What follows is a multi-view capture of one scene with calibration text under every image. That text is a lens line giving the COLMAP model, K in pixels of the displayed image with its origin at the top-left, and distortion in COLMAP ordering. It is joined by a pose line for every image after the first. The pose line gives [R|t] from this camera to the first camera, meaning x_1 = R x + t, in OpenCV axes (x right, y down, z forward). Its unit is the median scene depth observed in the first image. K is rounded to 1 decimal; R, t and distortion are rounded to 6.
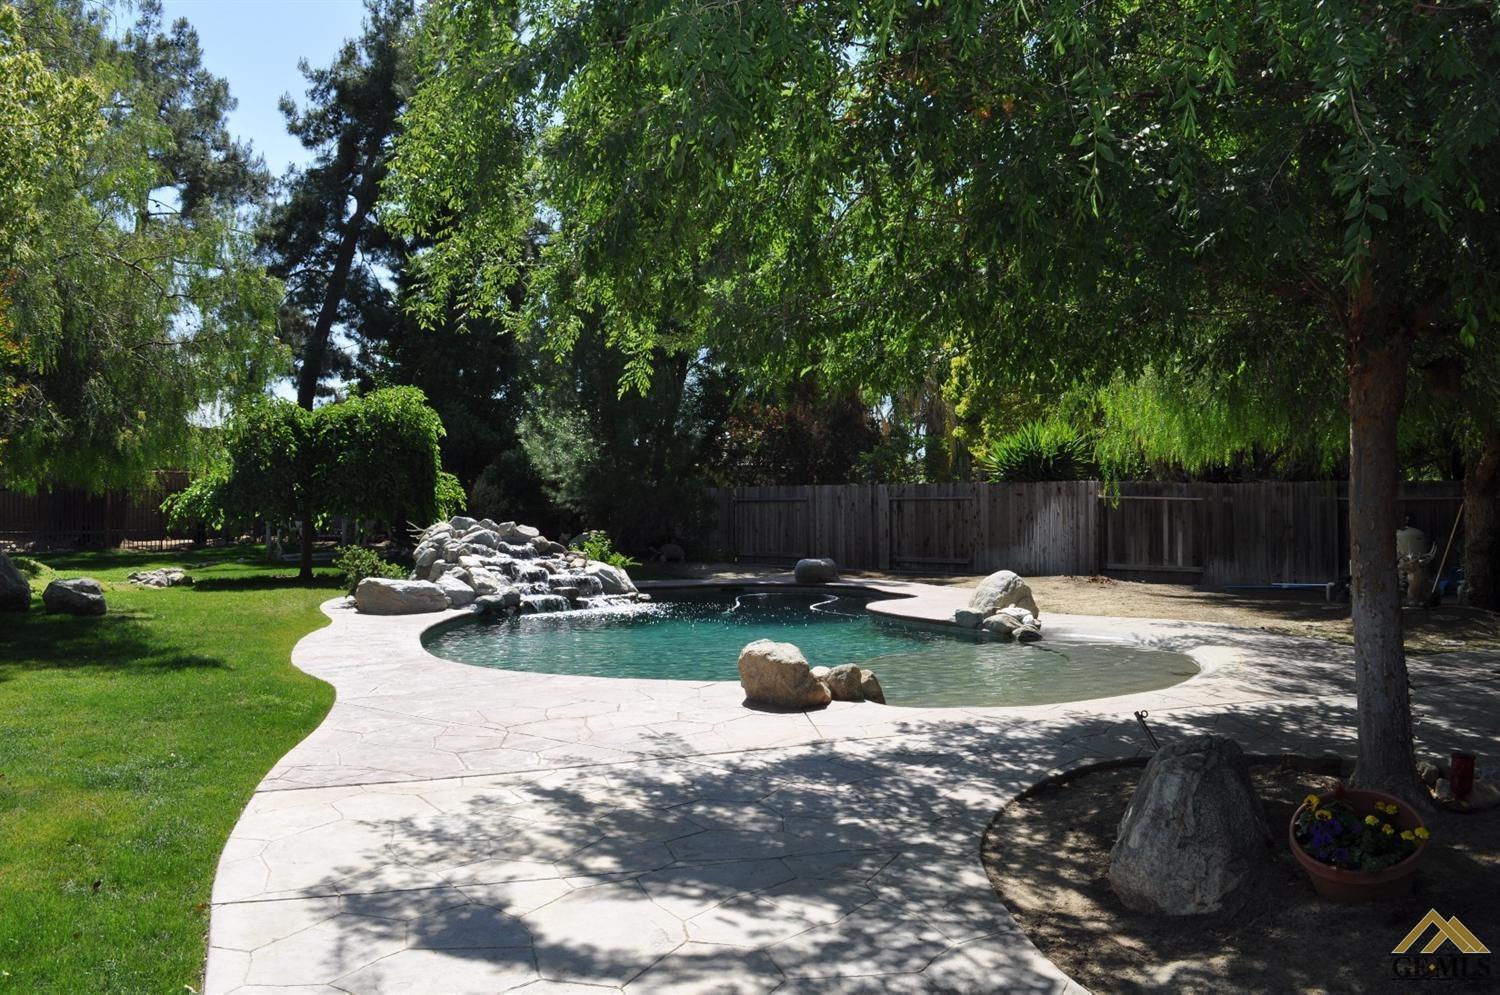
lens RADIAL K [[1195.0, 0, 751.9], [0, 1195.0, 495.2], [0, 0, 1]] dist [-0.066204, -0.000902]
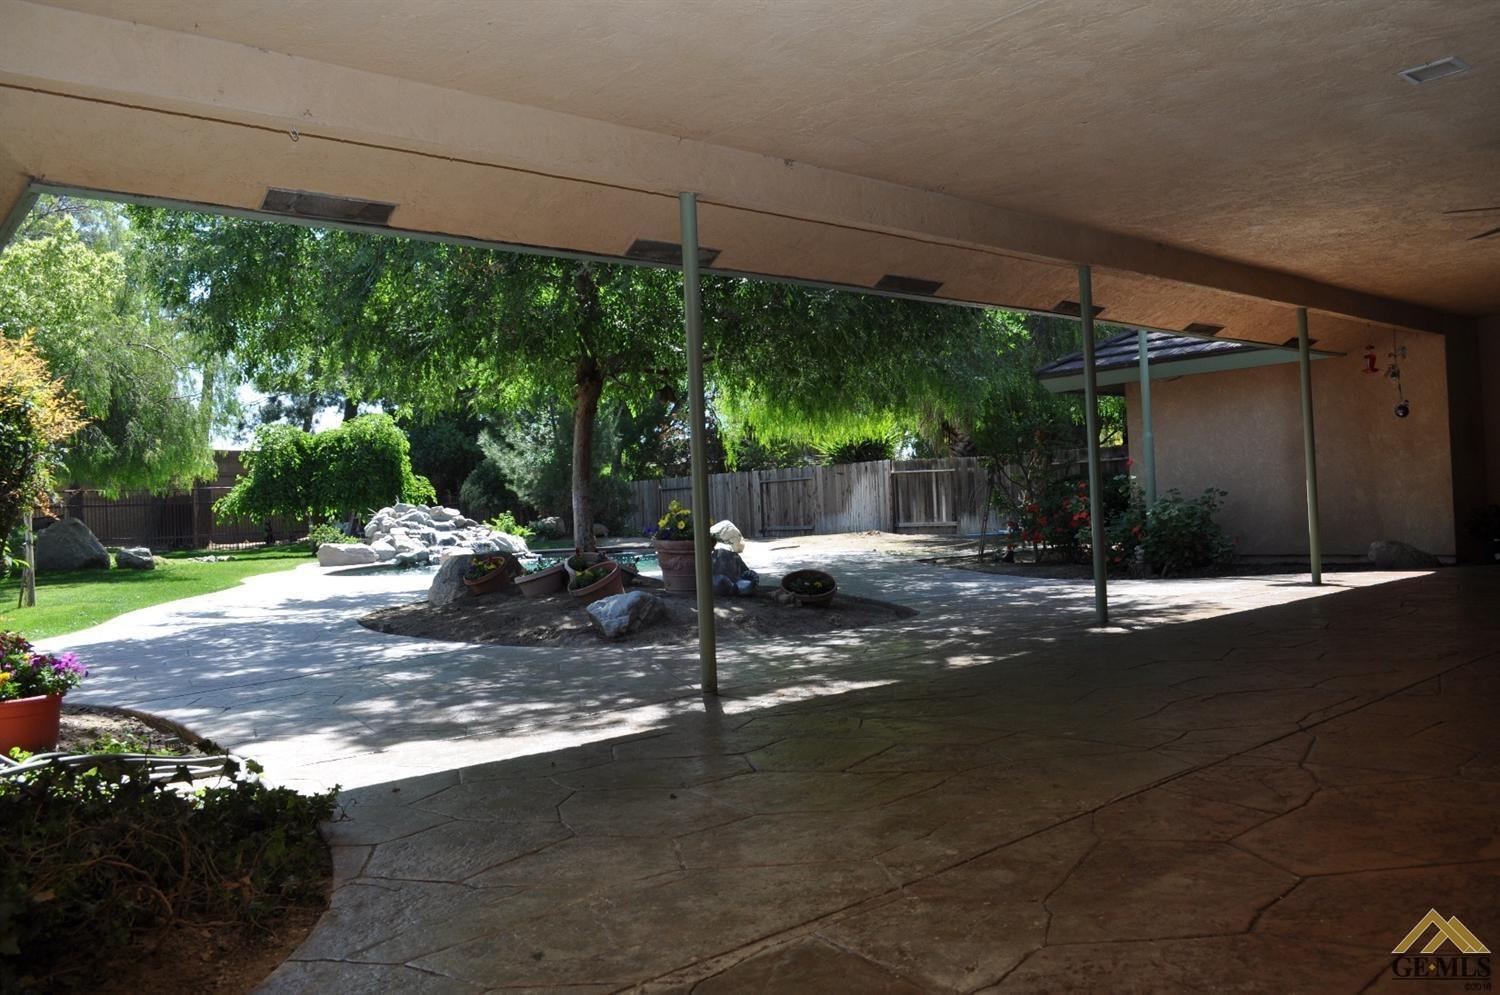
lens RADIAL K [[1195.0, 0, 748.4], [0, 1195.0, 499.1], [0, 0, 1]] dist [-0.066204, -0.000902]
pose [[0.994487, -0.039728, -0.097045, 0.304641], [0.039651, 0.999210, -0.002726, 0.032743], [0.097077, -0.001137, 0.995276, -0.377199]]
